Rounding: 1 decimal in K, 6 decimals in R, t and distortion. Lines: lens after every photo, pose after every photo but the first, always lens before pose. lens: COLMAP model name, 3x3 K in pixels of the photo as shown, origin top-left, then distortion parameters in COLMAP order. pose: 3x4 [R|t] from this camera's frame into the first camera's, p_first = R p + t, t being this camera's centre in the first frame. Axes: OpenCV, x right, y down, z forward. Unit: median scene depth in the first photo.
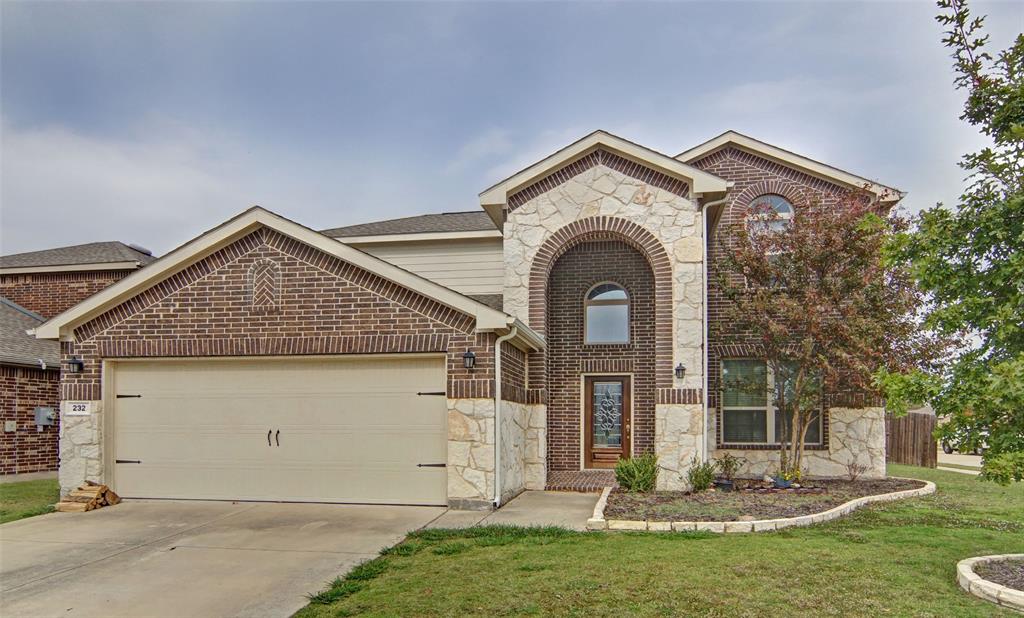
lens RADIAL K [[676.3, 0, 512.0], [0, 676.3, 309.0], [0, 0, 1]] dist [-0.000260, -0.001321]
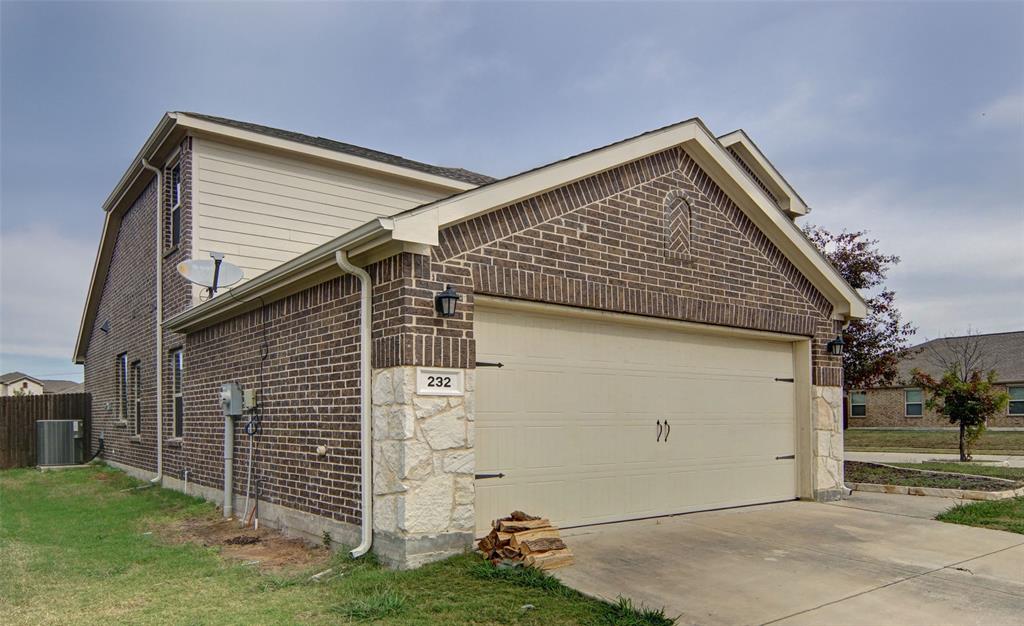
lens RADIAL K [[724.7, 0, 512.0], [0, 724.7, 313.0], [0, 0, 1]] dist [0.005031, -0.000595]
pose [[0.670688, 0.103768, 0.734446, -1.035747], [-0.120407, 0.992264, -0.030240, 0.103509], [-0.731902, -0.068151, 0.677993, 0.575590]]
